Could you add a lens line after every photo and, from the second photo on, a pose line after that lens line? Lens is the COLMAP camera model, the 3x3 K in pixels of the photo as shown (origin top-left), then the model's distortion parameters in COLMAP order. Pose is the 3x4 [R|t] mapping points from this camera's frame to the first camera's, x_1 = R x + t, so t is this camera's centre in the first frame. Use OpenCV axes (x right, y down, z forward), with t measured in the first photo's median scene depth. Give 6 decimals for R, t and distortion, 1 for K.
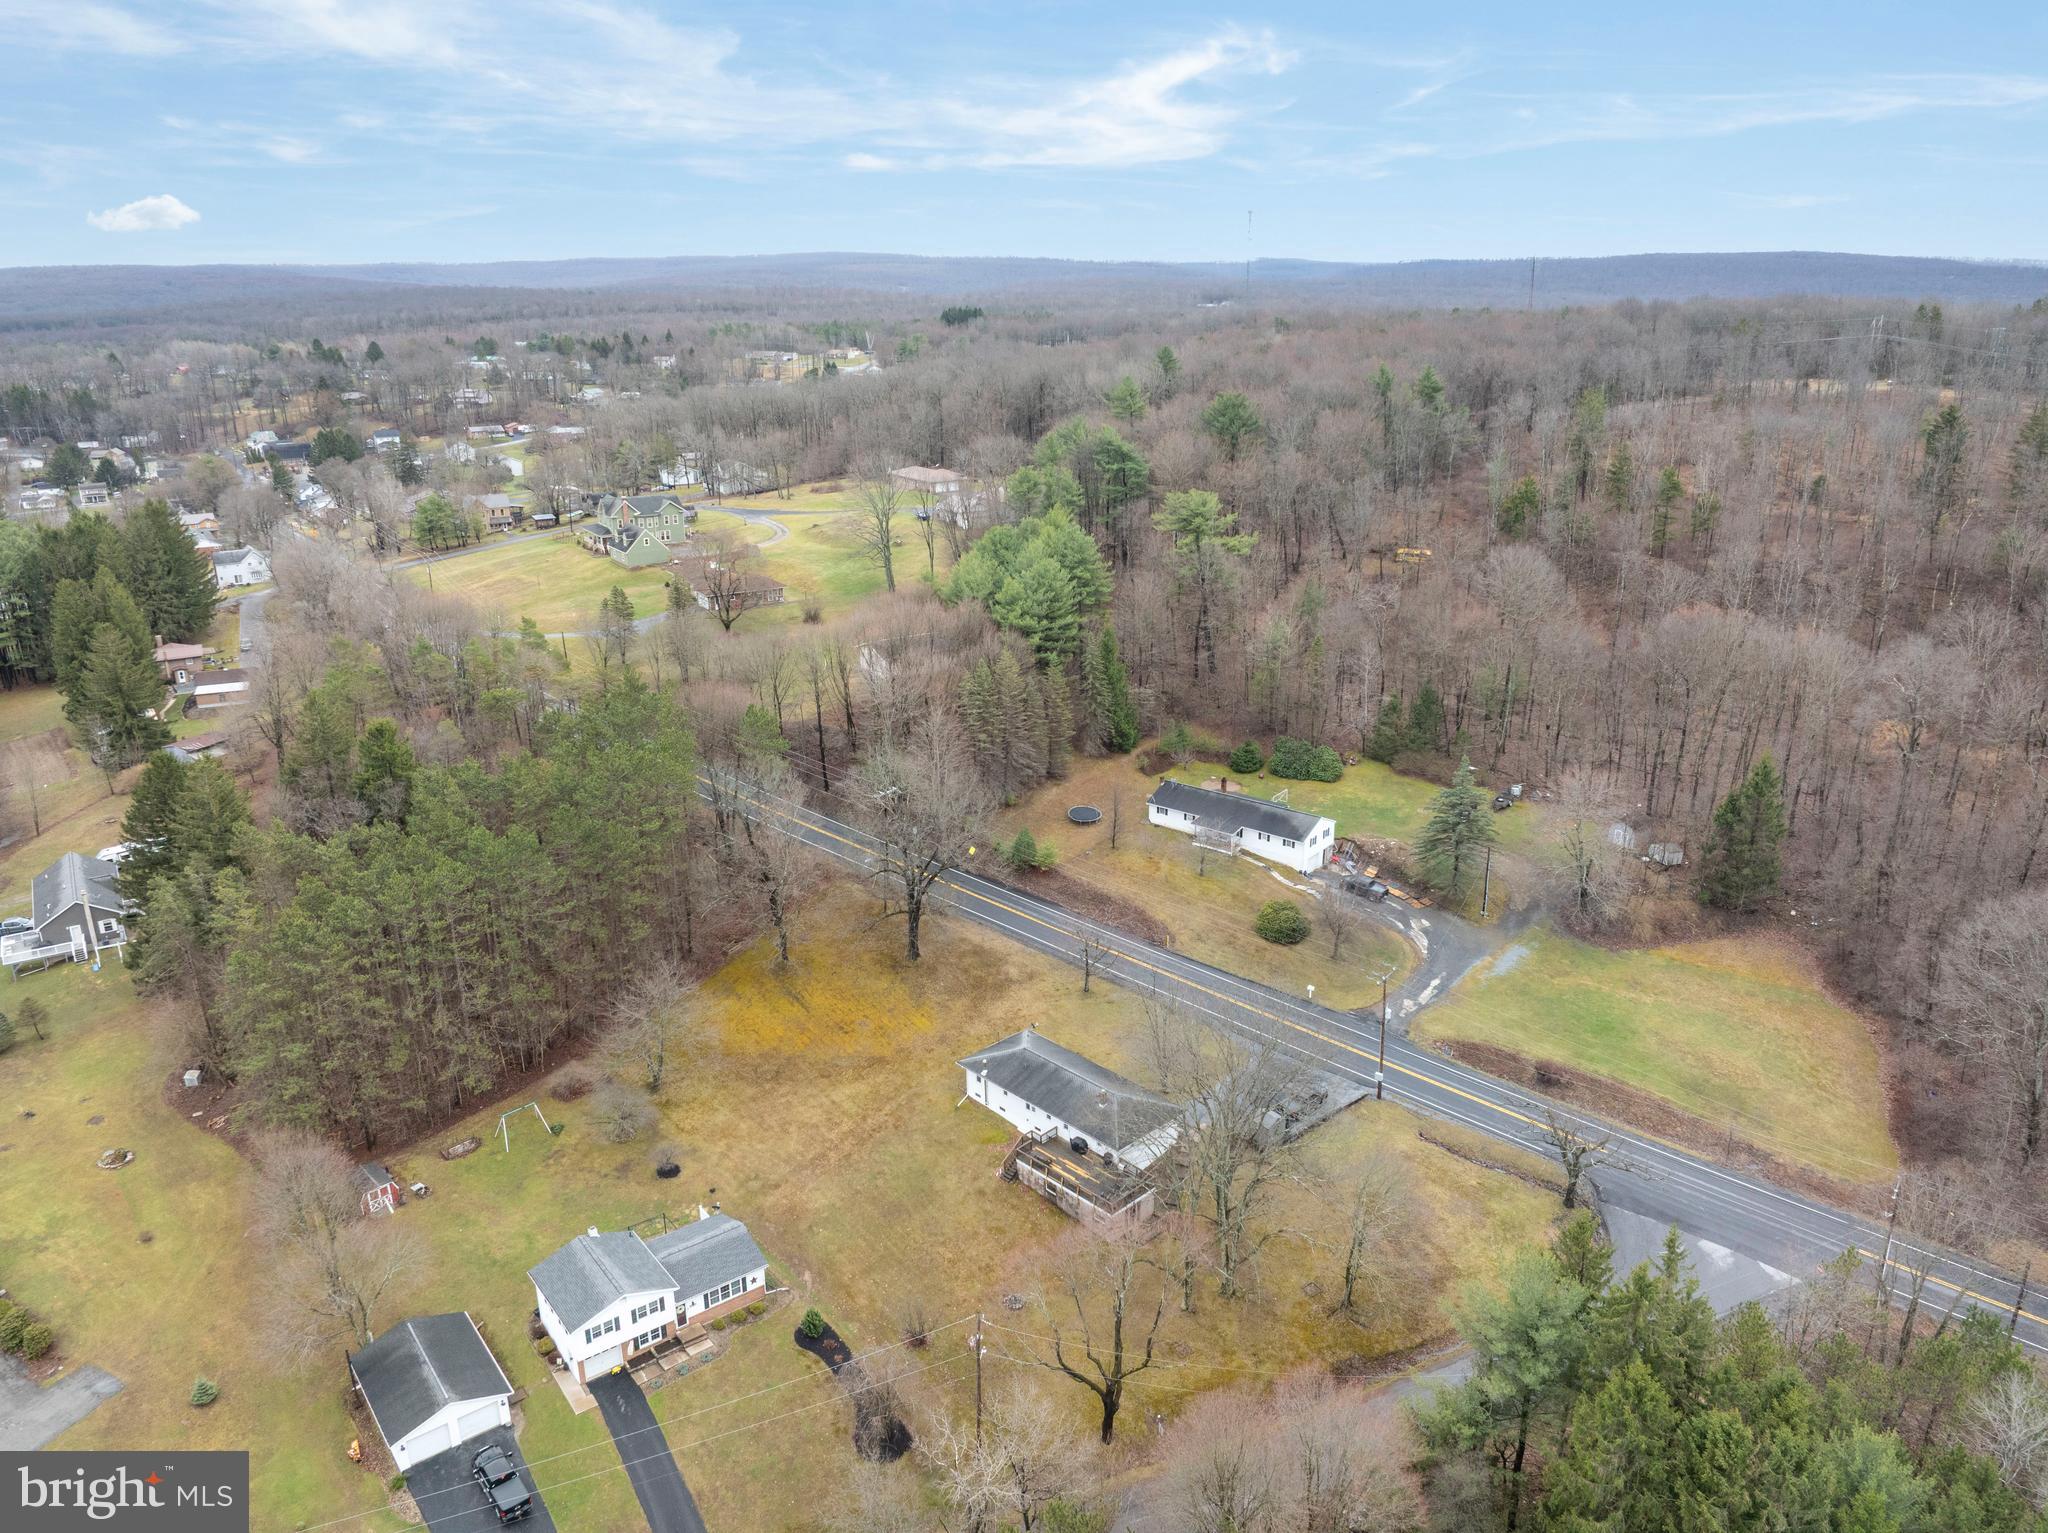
lens RADIAL K [[1420.8, 0, 1038.0], [0, 1420.8, 775.1], [0, 0, 1]] dist [-0.039628, -0.001665]
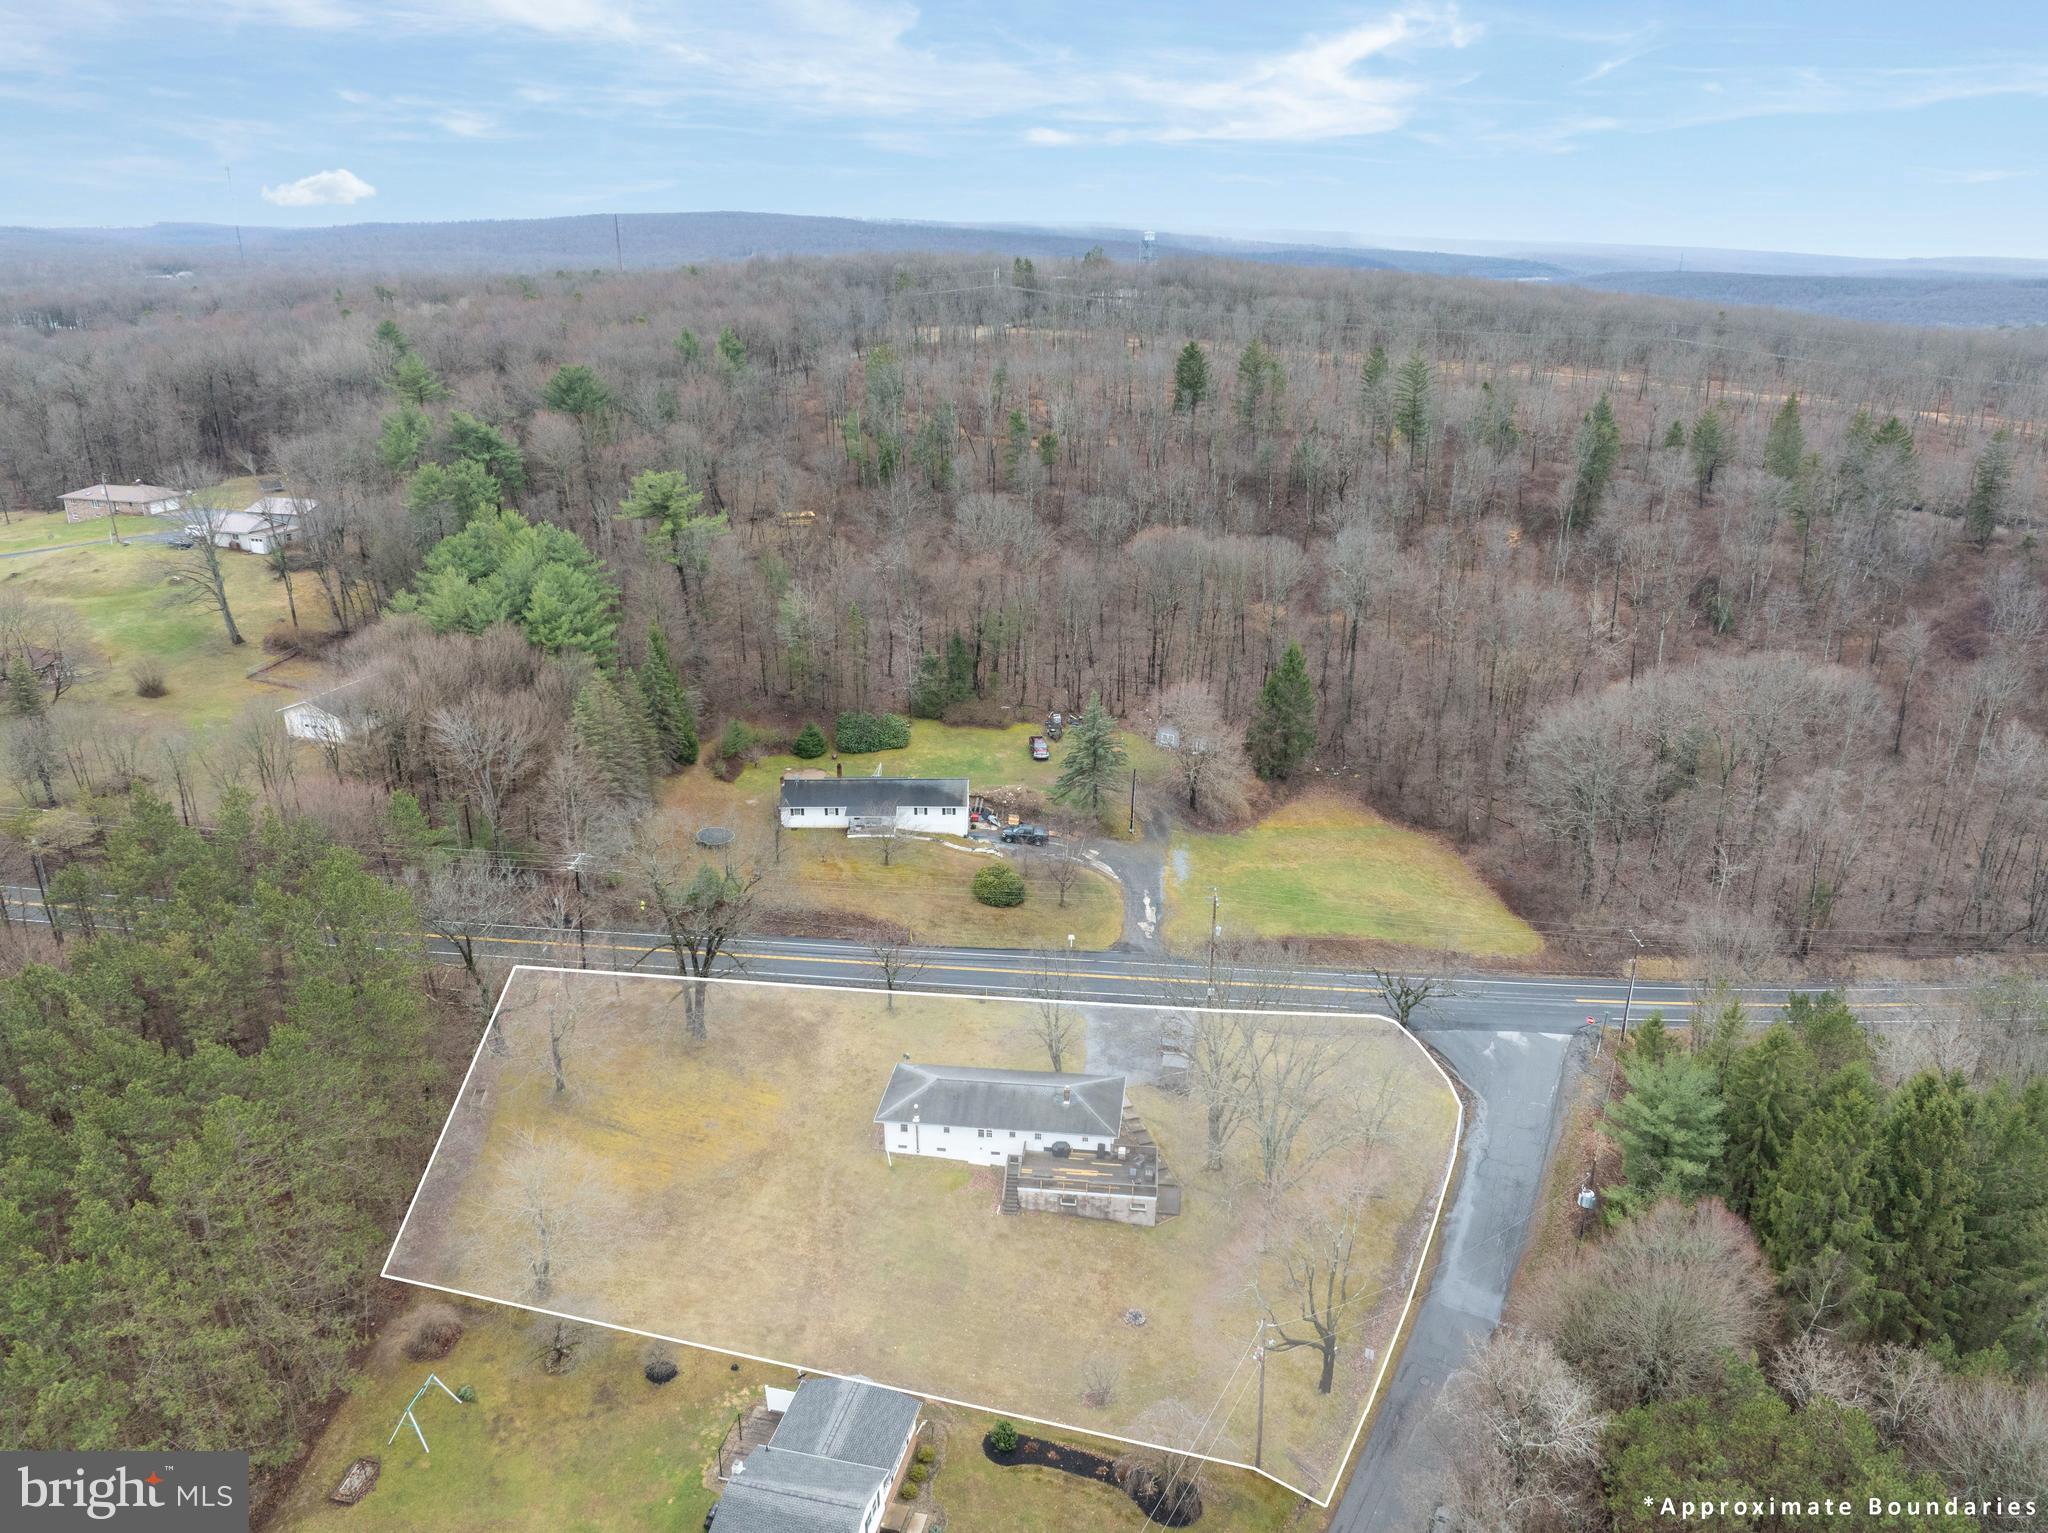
lens RADIAL K [[1420.8, 0, 1025.1], [0, 1420.8, 758.7], [0, 0, 1]] dist [-0.039628, -0.001665]
pose [[0.779559, -0.209222, 0.590351, -0.389607], [0.200261, 0.976341, 0.081574, -0.063024], [-0.593451, 0.054632, 0.803014, 0.176217]]
